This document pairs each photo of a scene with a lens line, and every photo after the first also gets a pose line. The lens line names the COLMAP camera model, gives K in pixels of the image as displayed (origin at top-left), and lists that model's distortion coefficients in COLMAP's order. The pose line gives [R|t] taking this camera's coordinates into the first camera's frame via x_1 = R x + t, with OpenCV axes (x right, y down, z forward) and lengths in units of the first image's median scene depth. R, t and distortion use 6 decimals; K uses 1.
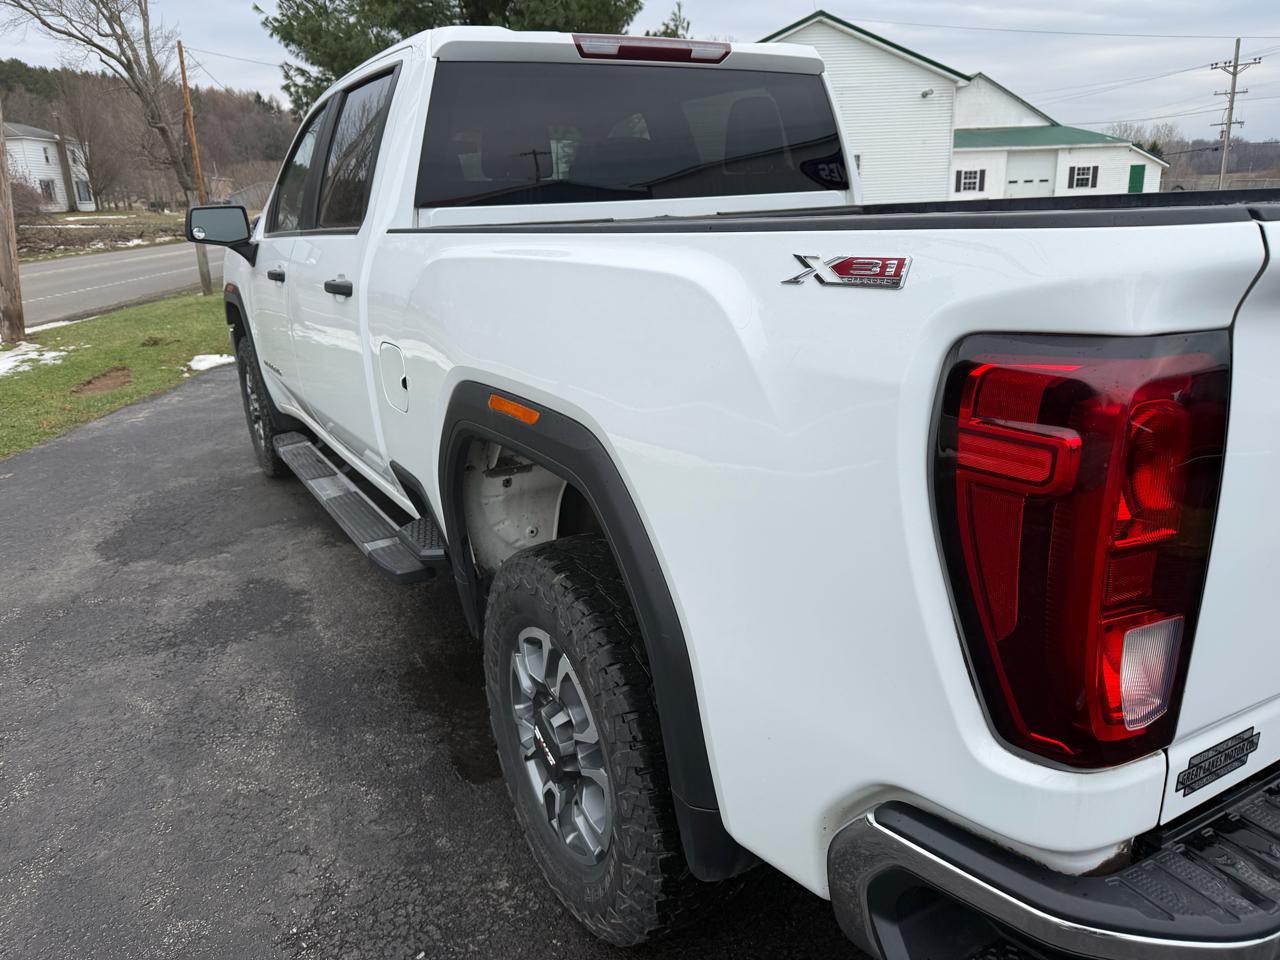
lens RADIAL K [[917.7, 0, 634.2], [0, 917.7, 476.7], [0, 0, 1]] dist [-0.000527, -0.004474]
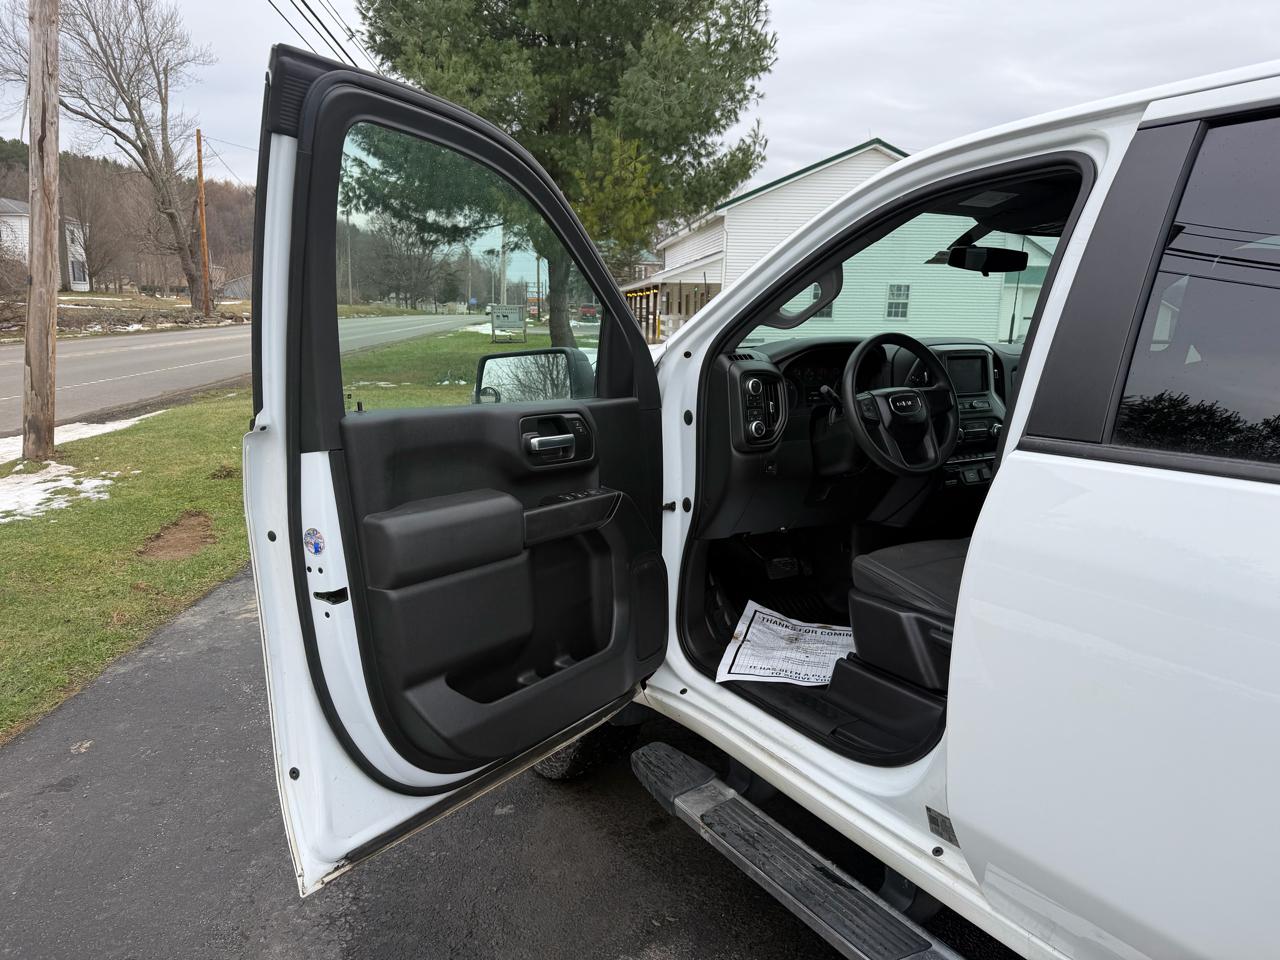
lens RADIAL K [[930.0, 0, 640.0], [0, 930.0, 480.0], [0, 0, 1]] dist [0.006762, -0.001909]
pose [[0.998314, 0.051689, 0.026390, -0.428065], [-0.048366, 0.992311, -0.113930, -0.149646], [-0.032076, 0.112462, 0.993138, 0.451314]]
